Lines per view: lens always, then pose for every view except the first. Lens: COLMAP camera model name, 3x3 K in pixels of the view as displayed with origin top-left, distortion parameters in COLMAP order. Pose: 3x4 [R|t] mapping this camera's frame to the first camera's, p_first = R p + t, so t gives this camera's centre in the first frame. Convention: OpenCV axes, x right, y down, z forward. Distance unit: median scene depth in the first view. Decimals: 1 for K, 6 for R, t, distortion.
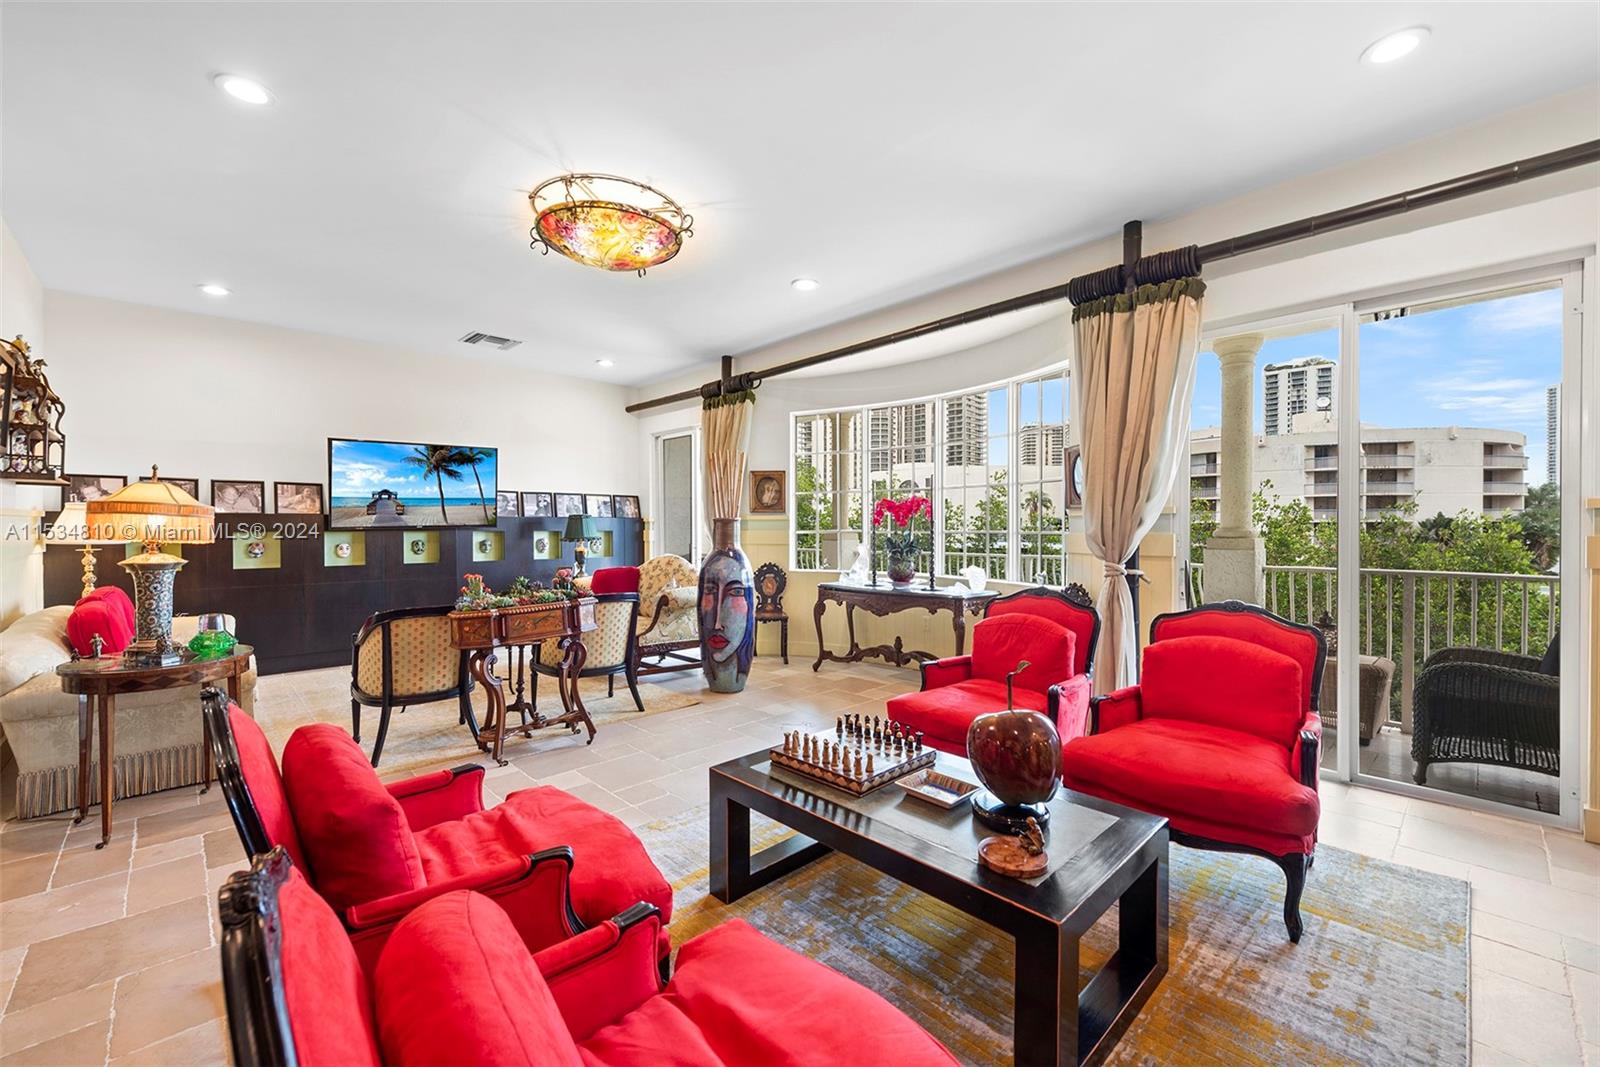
lens RADIAL K [[656.7, 0, 797.9], [0, 656.7, 530.9], [0, 0, 1]] dist [-0.000183, -0.000018]
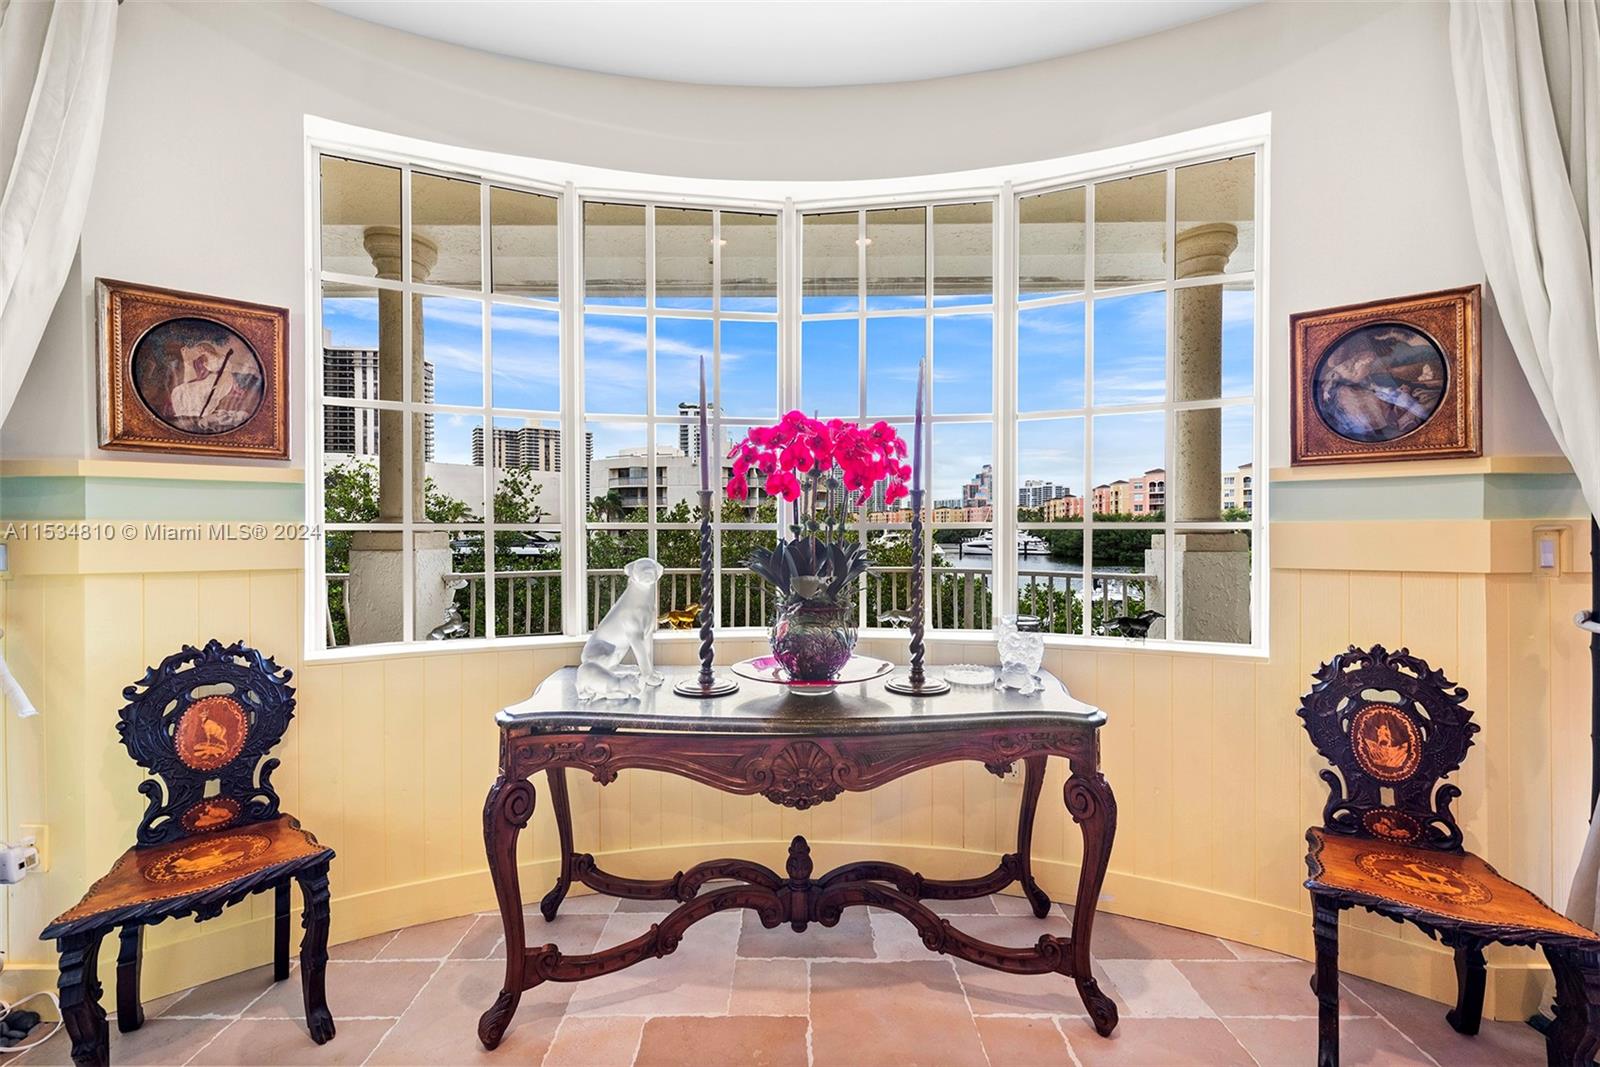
lens RADIAL K [[630.5, 0, 797.5], [0, 630.5, 531.3], [0, 0, 1]] dist [0.014182, -0.004360]
pose [[0.696868, -0.008151, 0.717153, -0.062714], [0.010402, 0.999945, 0.001258, 0.005140], [-0.717123, 0.006584, 0.696915, 0.653410]]
